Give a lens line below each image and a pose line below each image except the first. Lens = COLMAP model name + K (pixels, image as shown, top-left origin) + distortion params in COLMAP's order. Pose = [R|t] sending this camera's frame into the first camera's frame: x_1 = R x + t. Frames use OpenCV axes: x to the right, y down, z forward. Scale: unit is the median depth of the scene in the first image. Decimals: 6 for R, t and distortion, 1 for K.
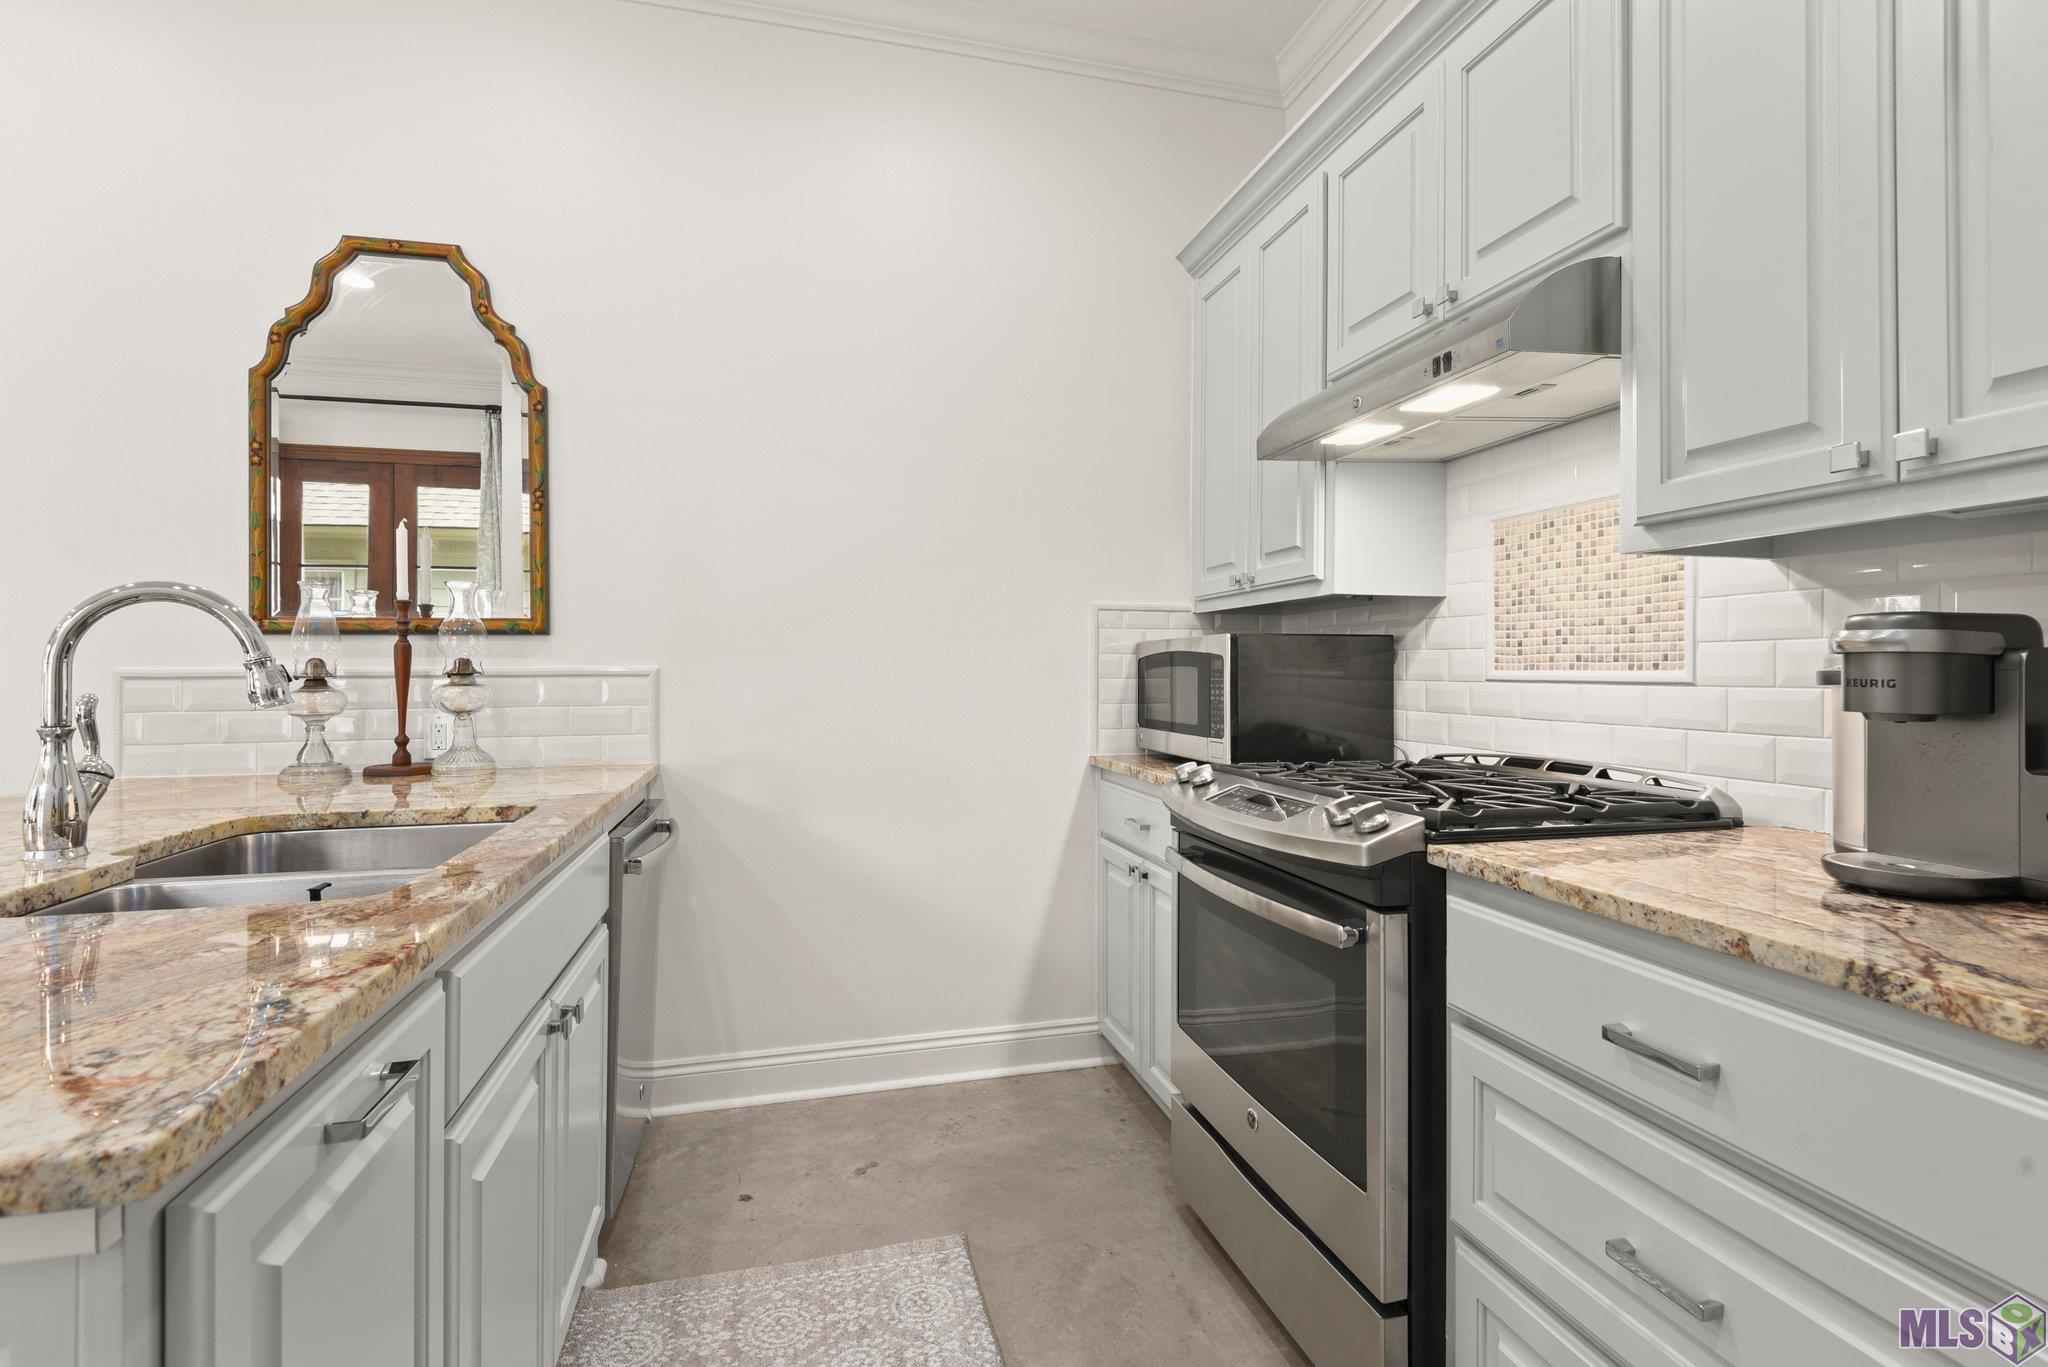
lens RADIAL K [[951.9, 0, 1021.9], [0, 951.9, 676.9], [0, 0, 1]] dist [0.027145, -0.001384]
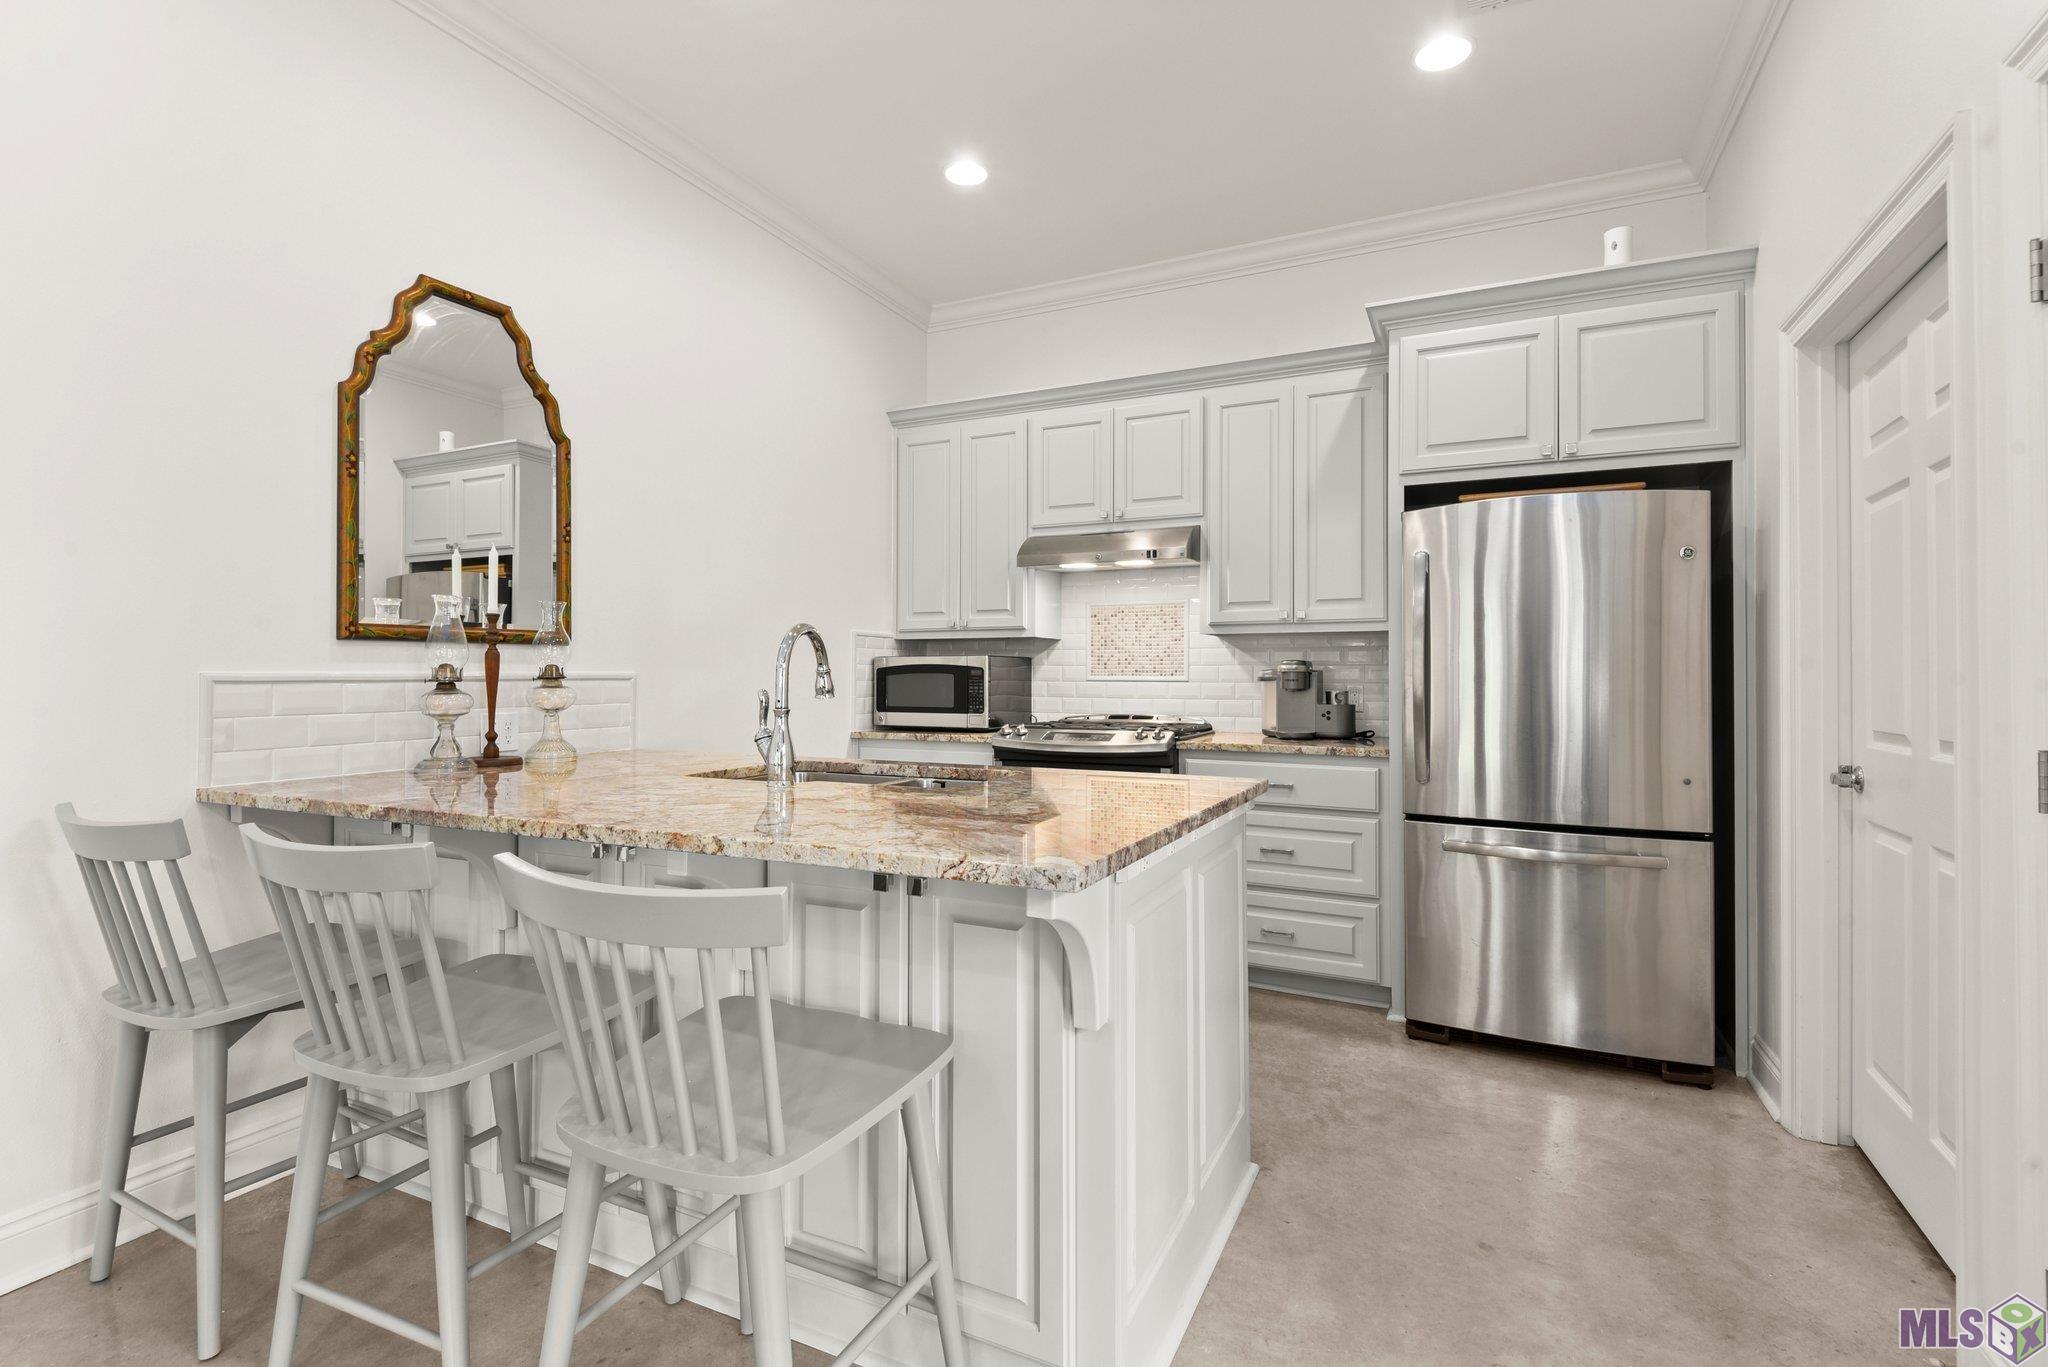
lens RADIAL K [[951.9, 0, 1021.9], [0, 951.9, 676.9], [0, 0, 1]] dist [0.027145, -0.001384]
pose [[0.642797, 0.000316, 0.766037, -1.114288], [0.003349, 0.999989, -0.003222, 0.001318], [-0.766029, 0.004637, 0.642789, -0.219273]]
